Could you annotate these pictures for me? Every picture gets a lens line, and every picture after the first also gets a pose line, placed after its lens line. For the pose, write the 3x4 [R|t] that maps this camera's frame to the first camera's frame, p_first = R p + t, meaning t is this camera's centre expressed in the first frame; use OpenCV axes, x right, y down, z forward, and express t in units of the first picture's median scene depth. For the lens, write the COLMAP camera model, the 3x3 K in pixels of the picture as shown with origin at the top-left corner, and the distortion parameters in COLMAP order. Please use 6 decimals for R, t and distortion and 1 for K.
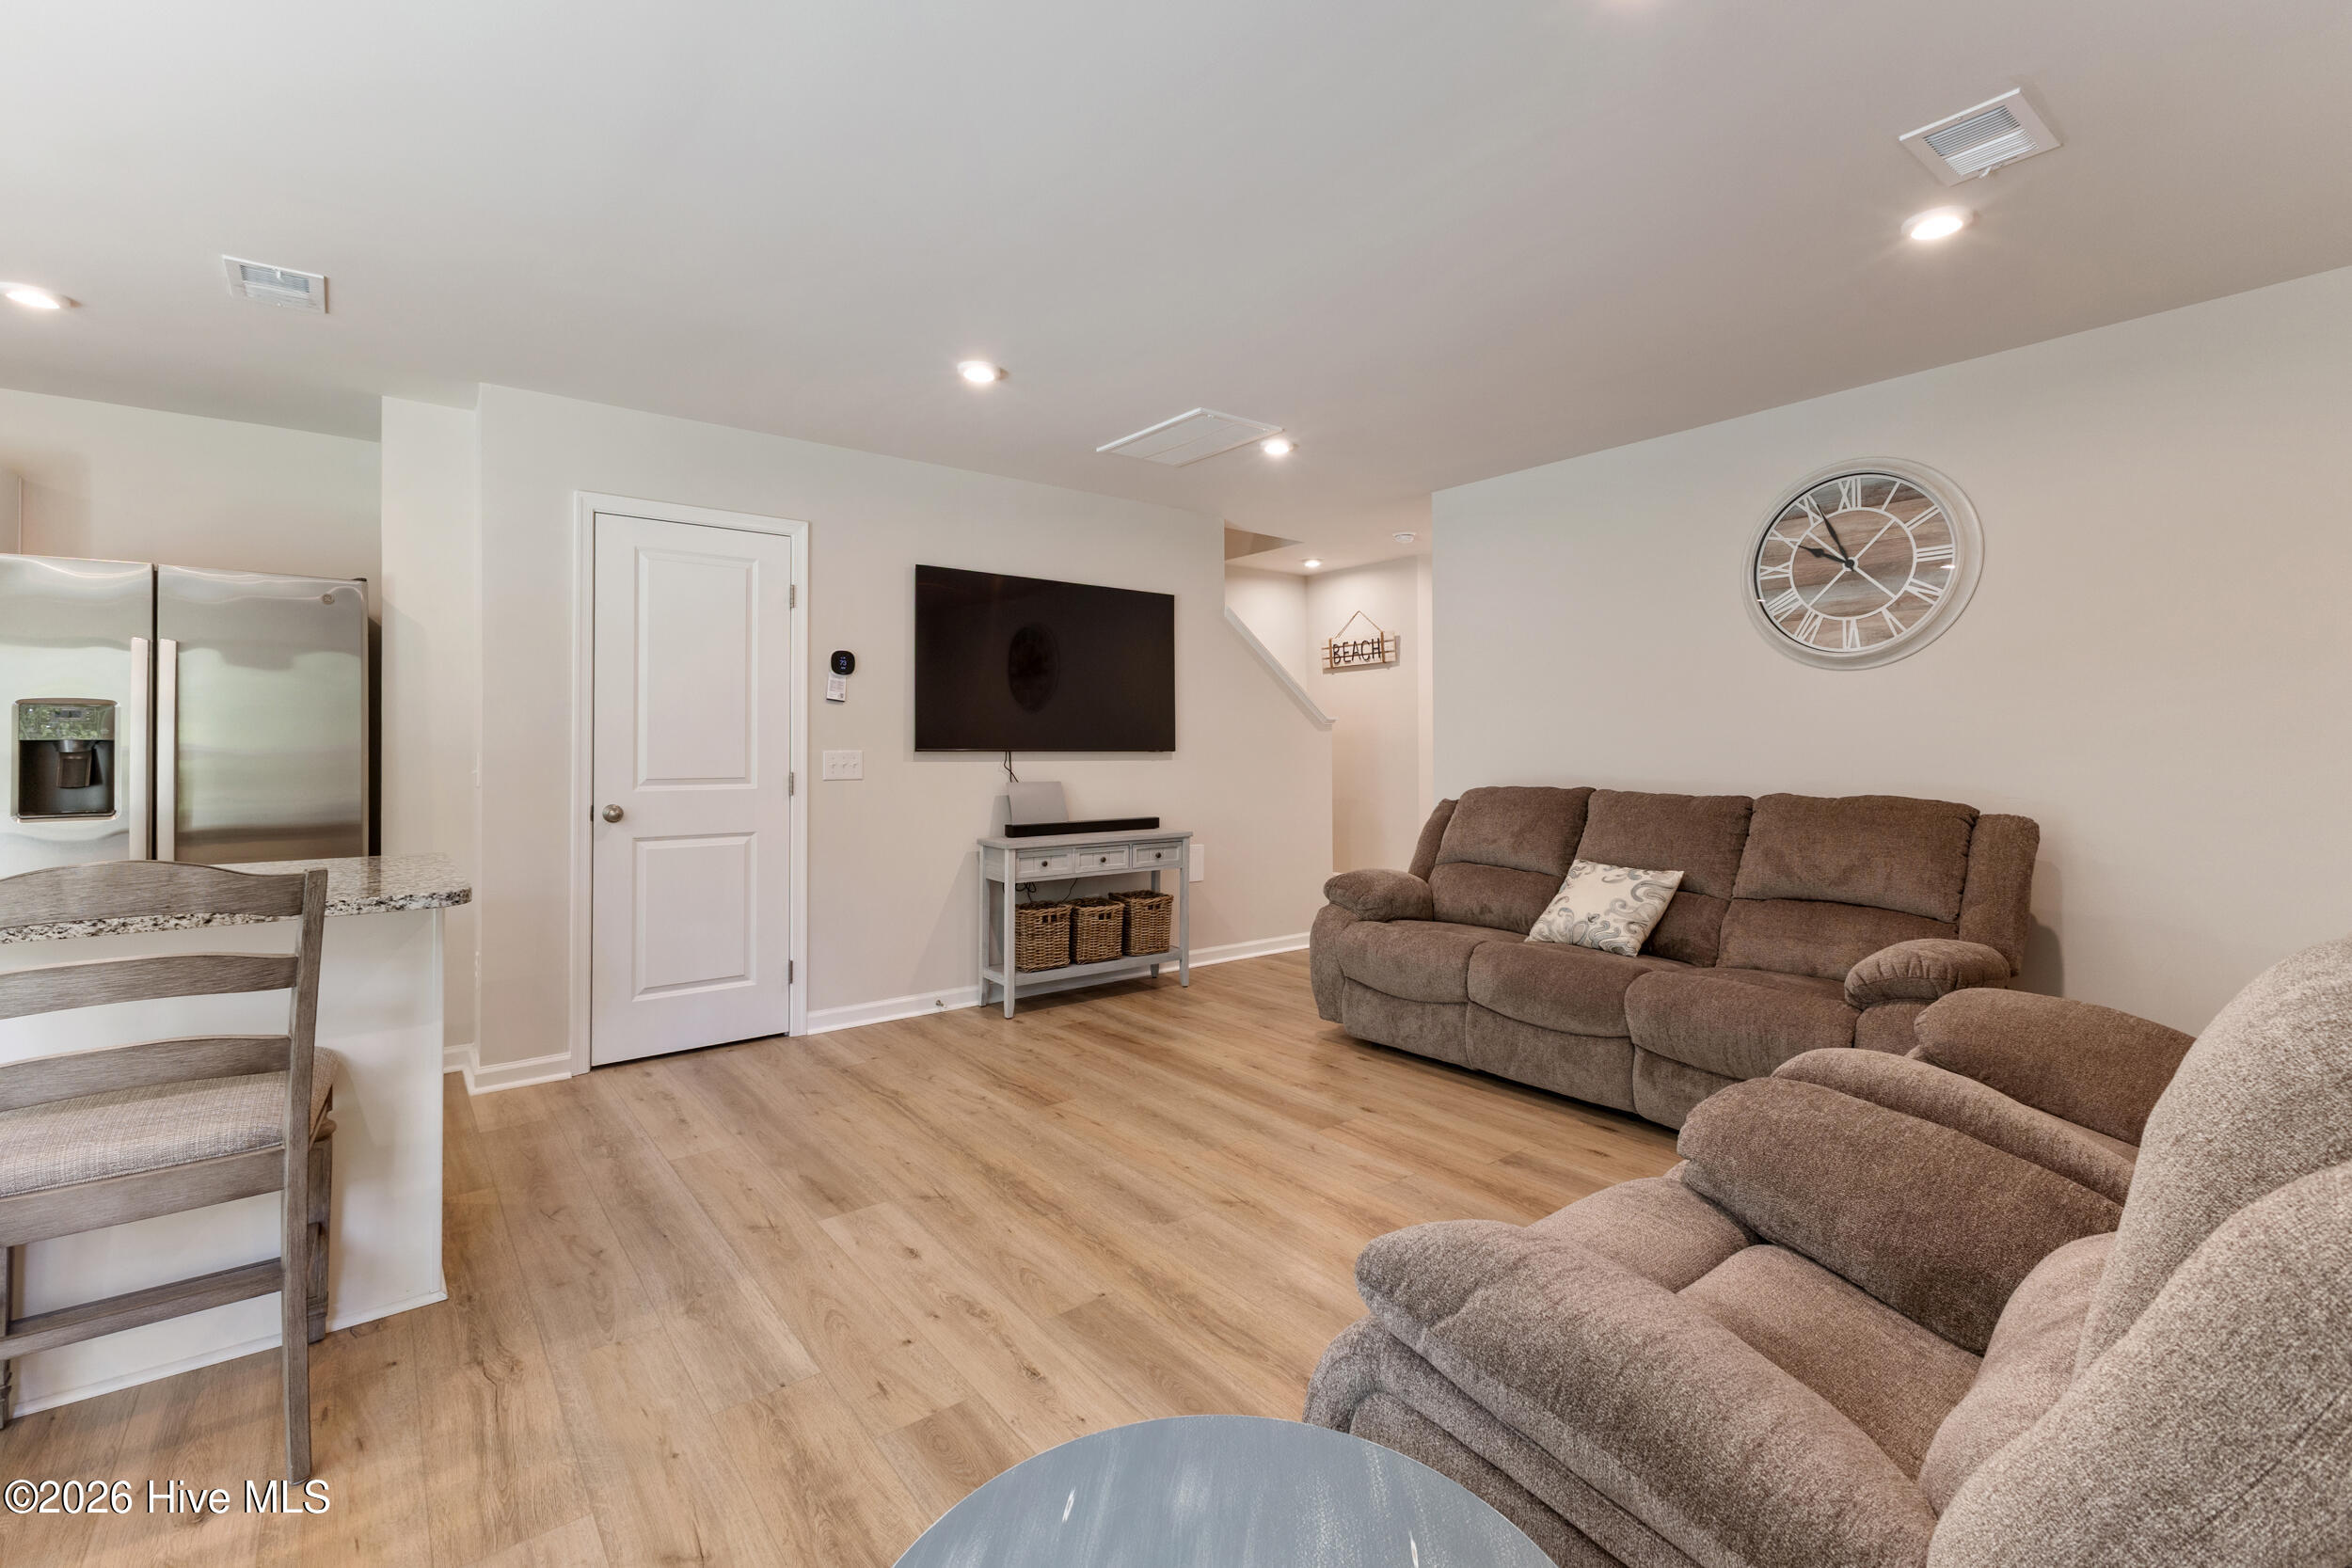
lens RADIAL K [[1017.8, 0, 1187.8], [0, 1017.8, 743.5], [0, 0, 1]] dist [0.002105, 0.000221]
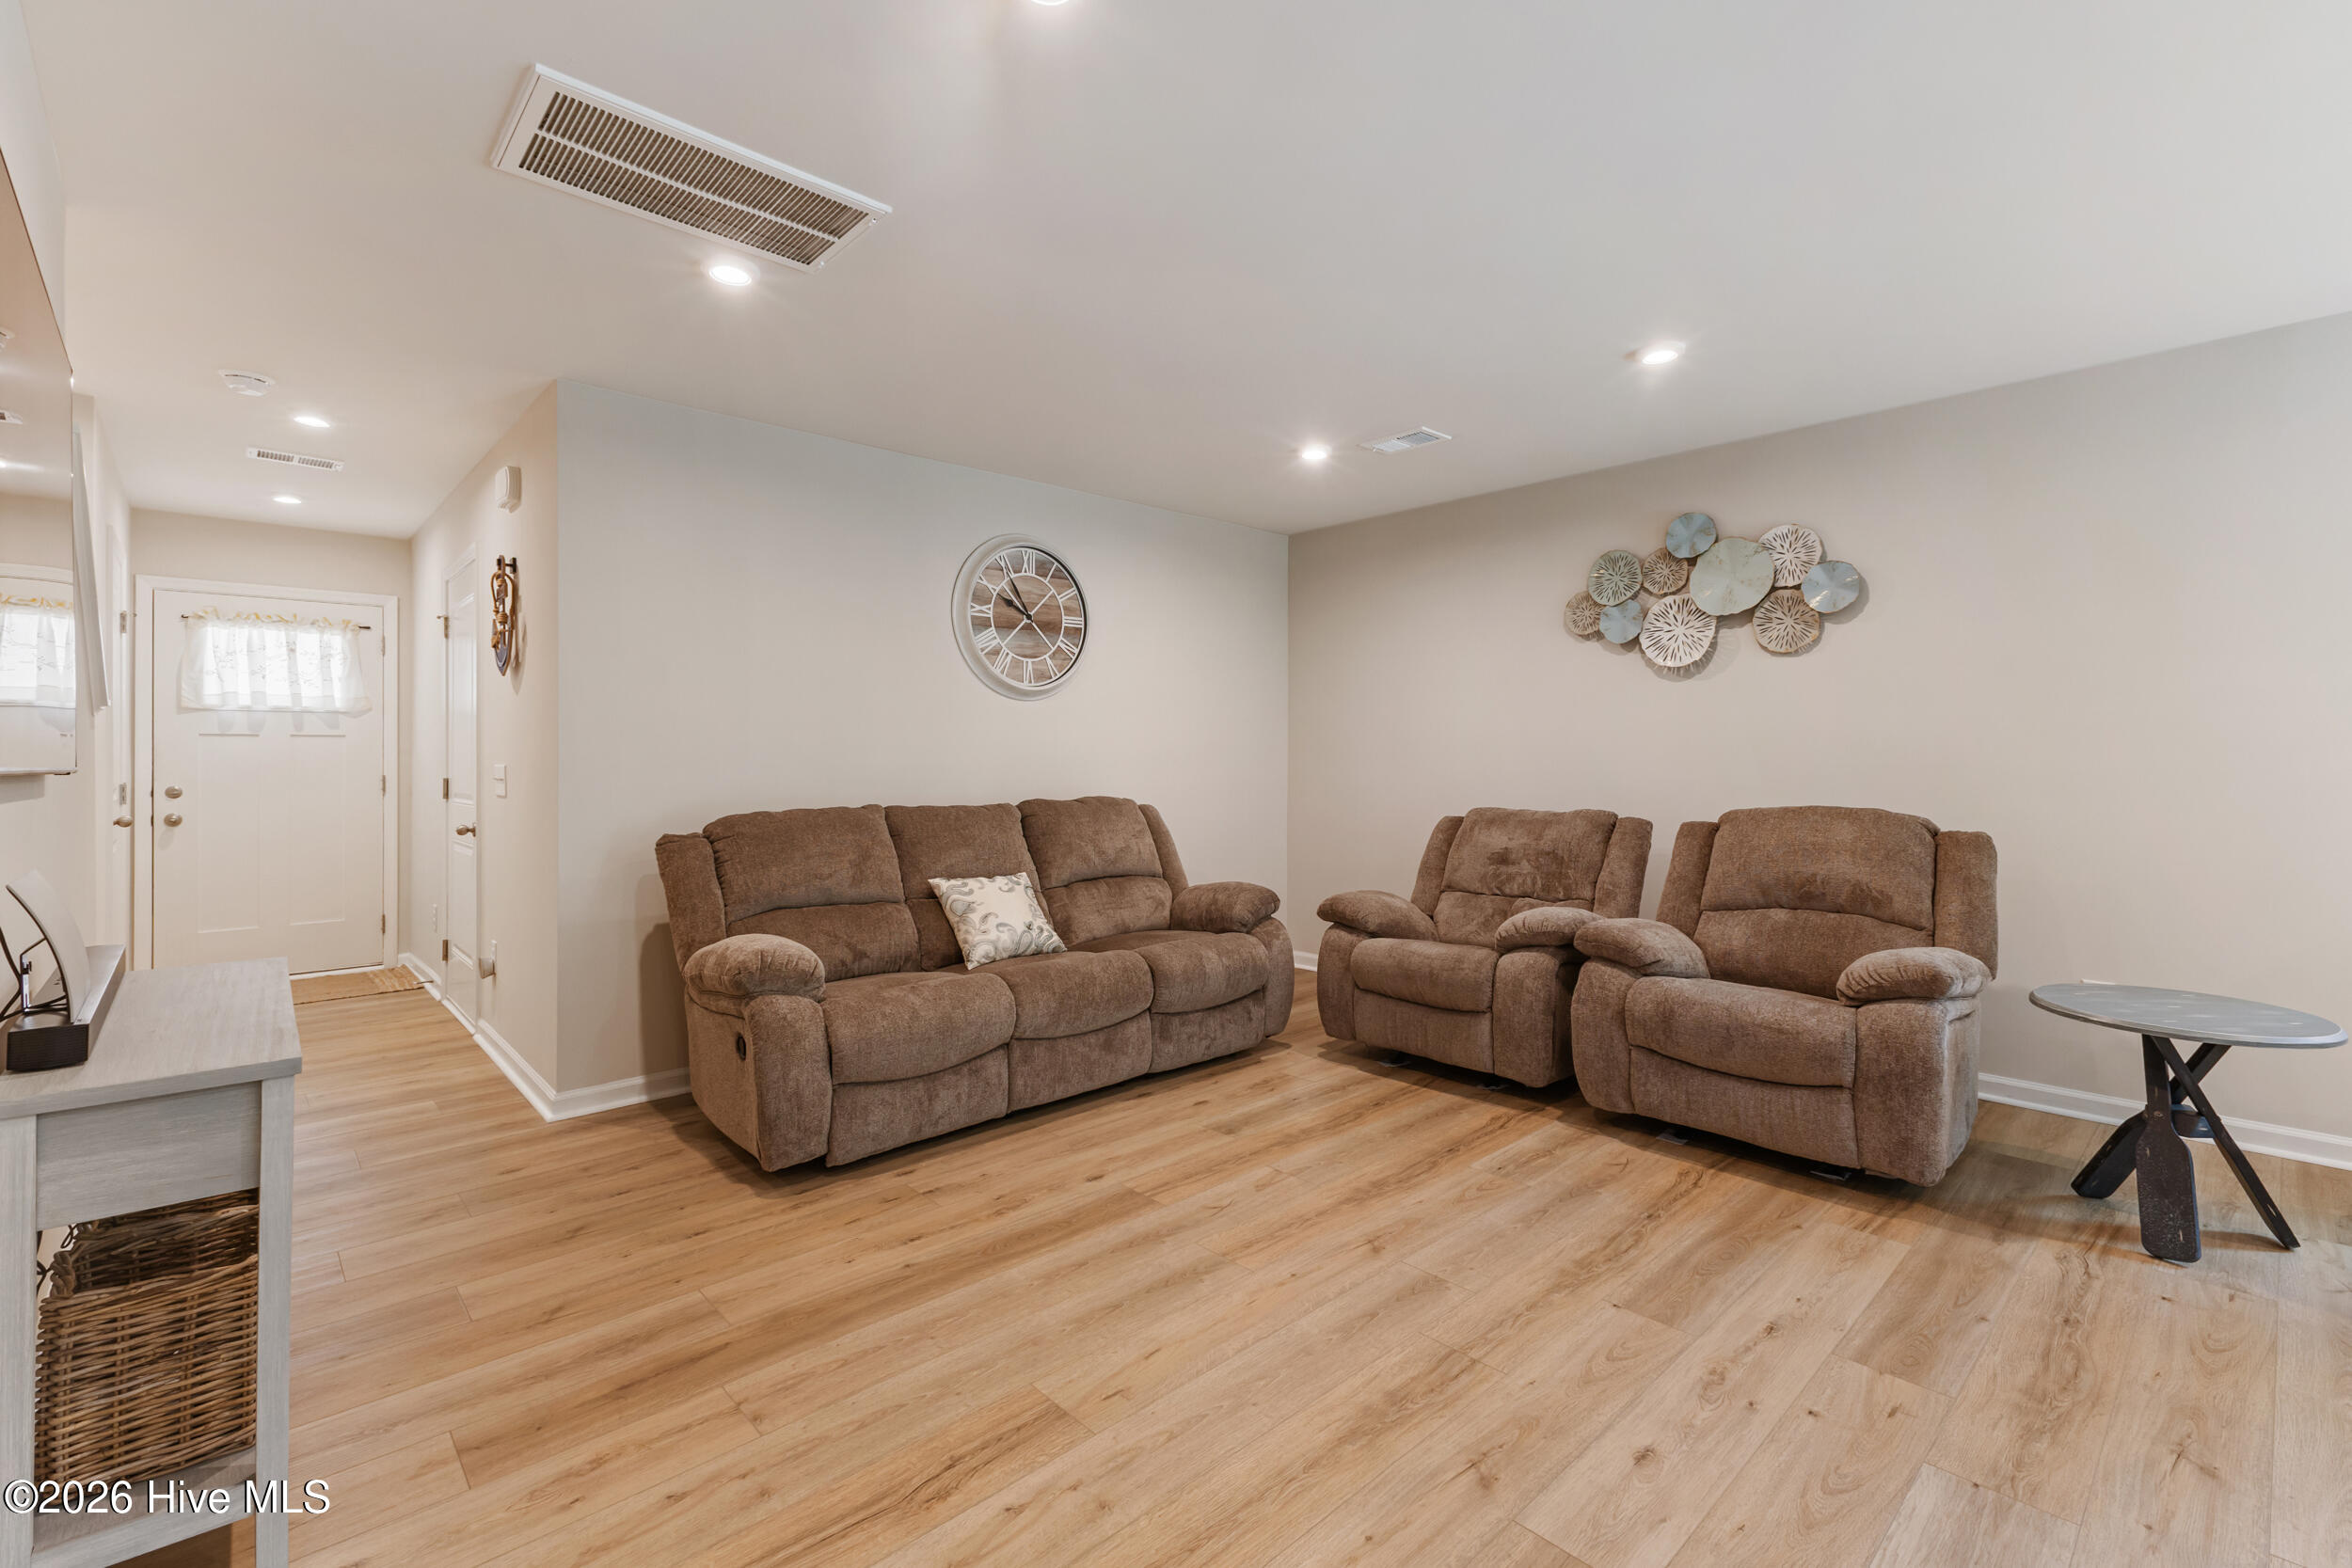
lens RADIAL K [[1029.5, 0, 1178.3], [0, 1029.5, 762.1], [0, 0, 1]] dist [0.021704, -0.008442]
pose [[-0.074758, 0.003118, 0.997197, -0.648376], [-0.001527, 0.999994, -0.003241, 0.008319], [-0.997201, -0.001765, -0.074753, 0.915469]]
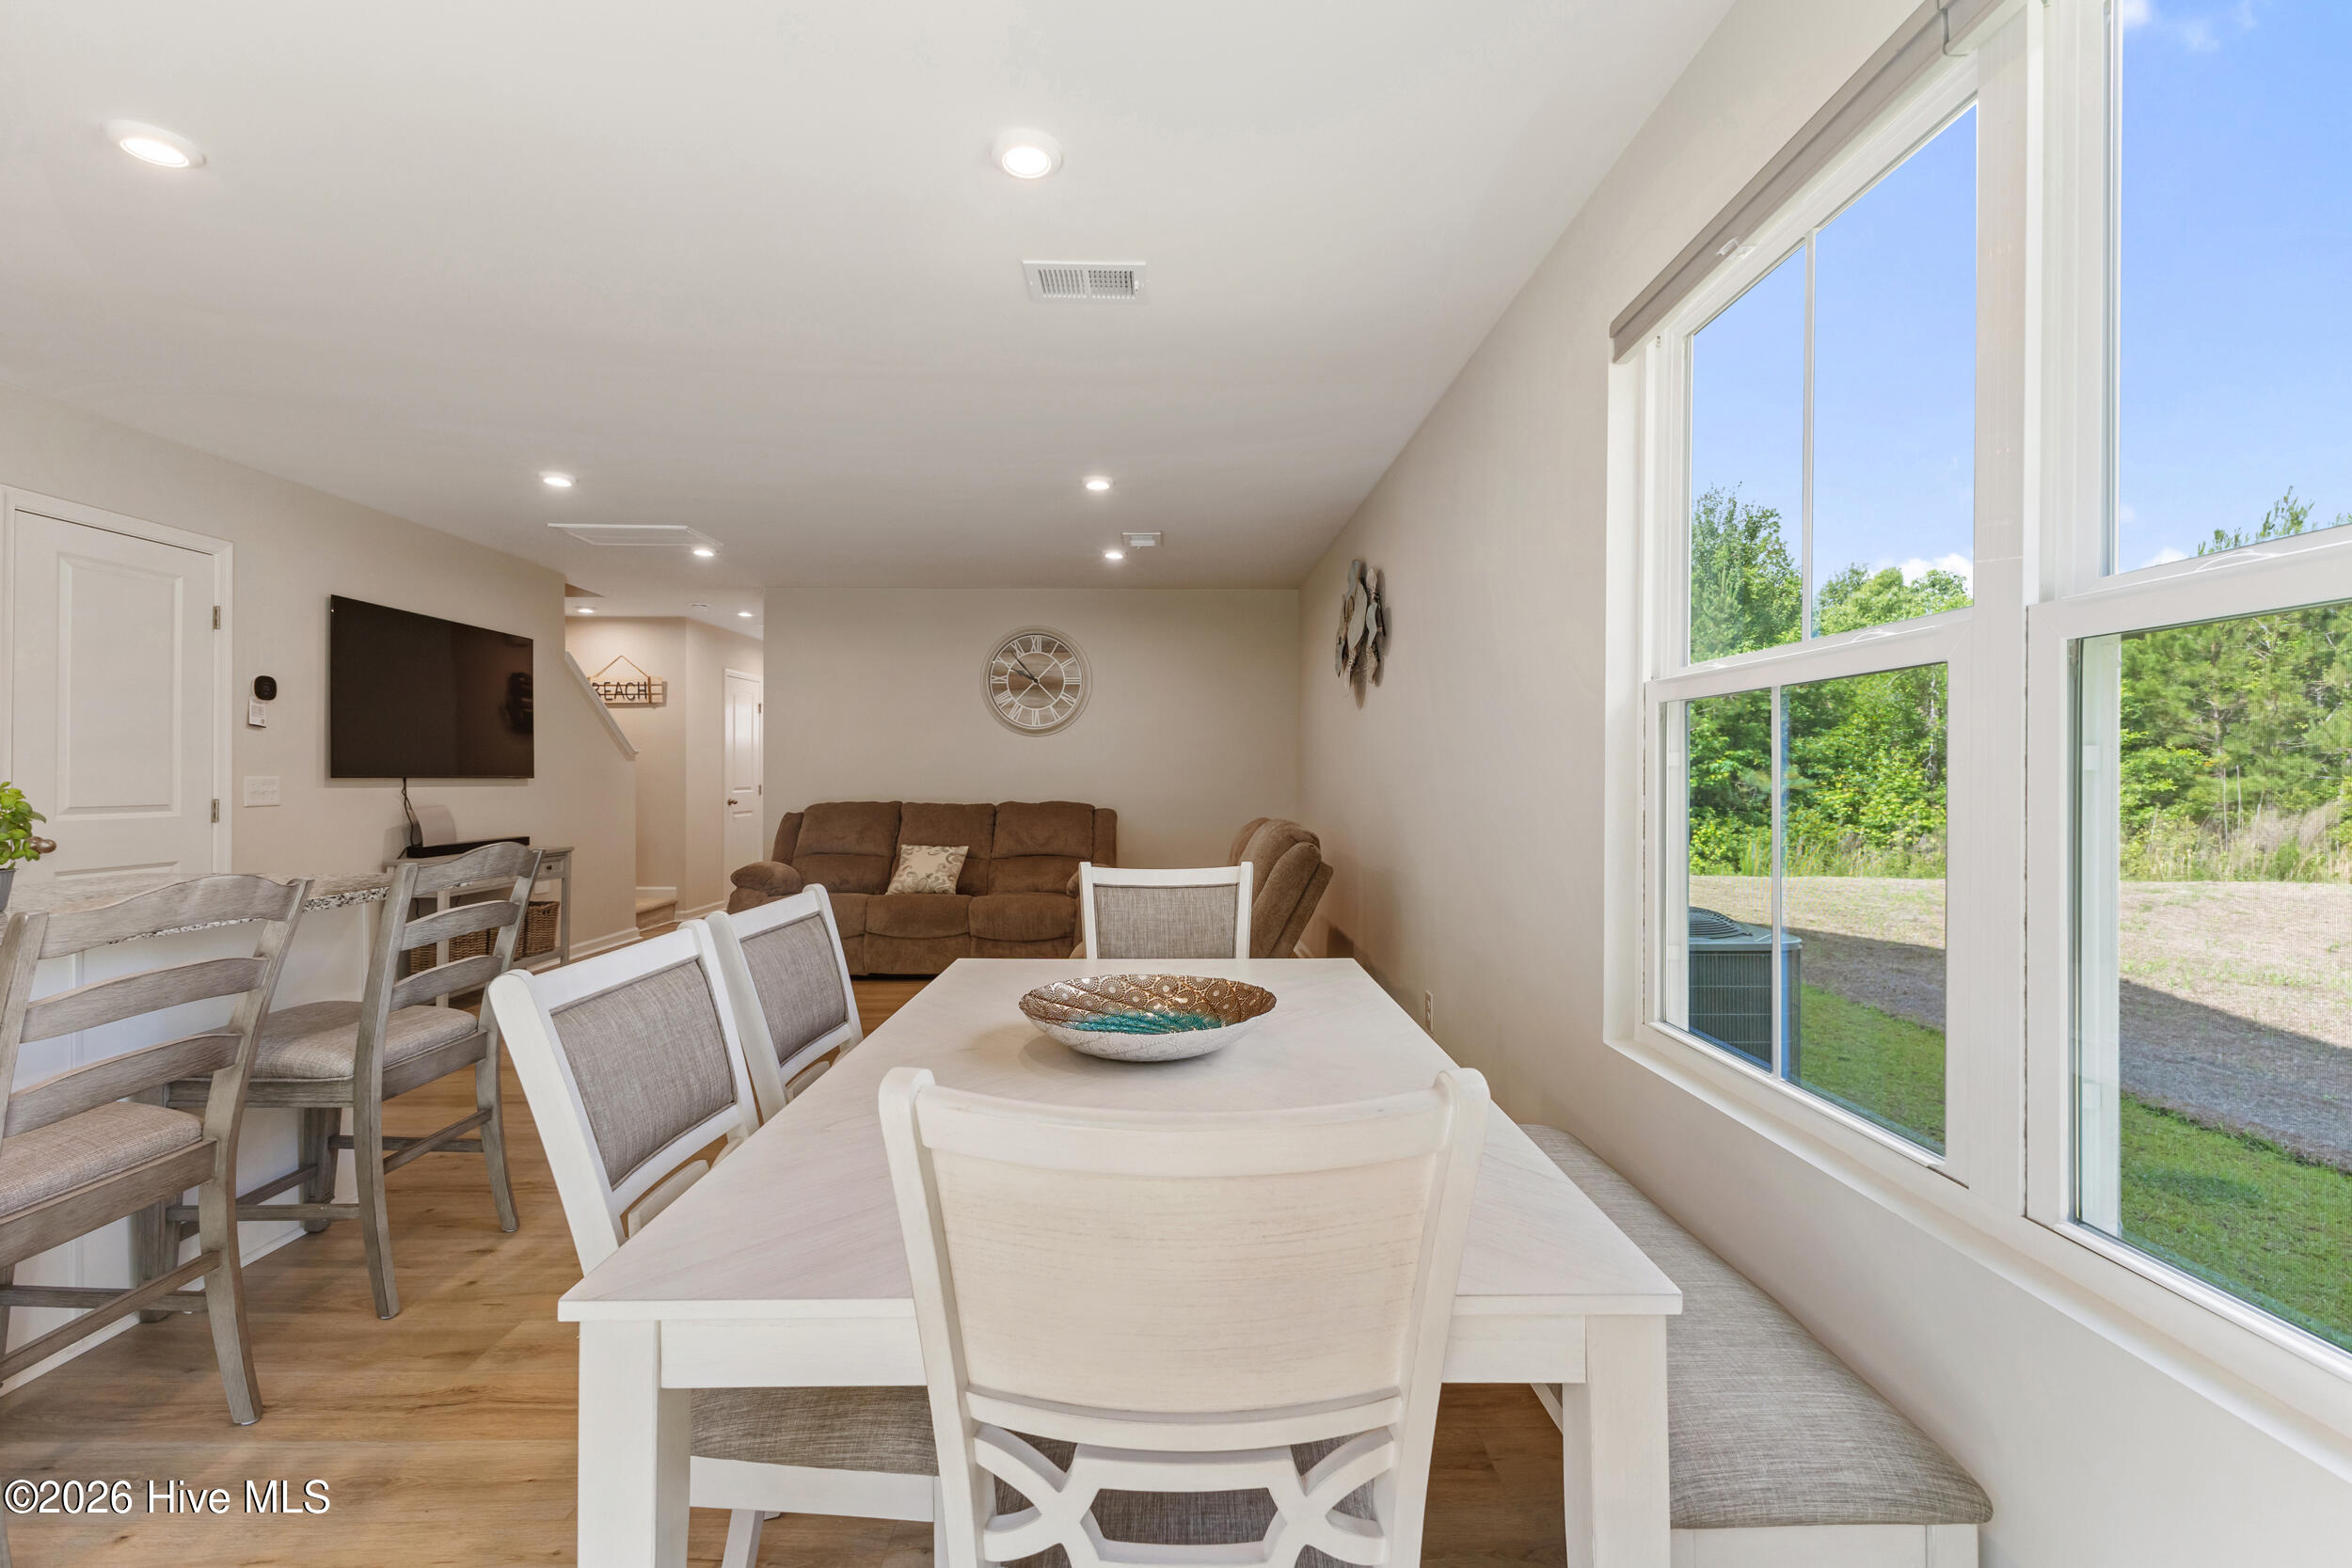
lens RADIAL K [[987.5, 0, 1176.0], [0, 987.5, 784.0], [0, 0, 1]] dist [0.000454, -0.000005]
pose [[0.611793, -0.002399, 0.791014, -0.656478], [-0.007231, 0.999937, 0.008624, -0.000686], [-0.790985, -0.010996, 0.611737, -0.342804]]
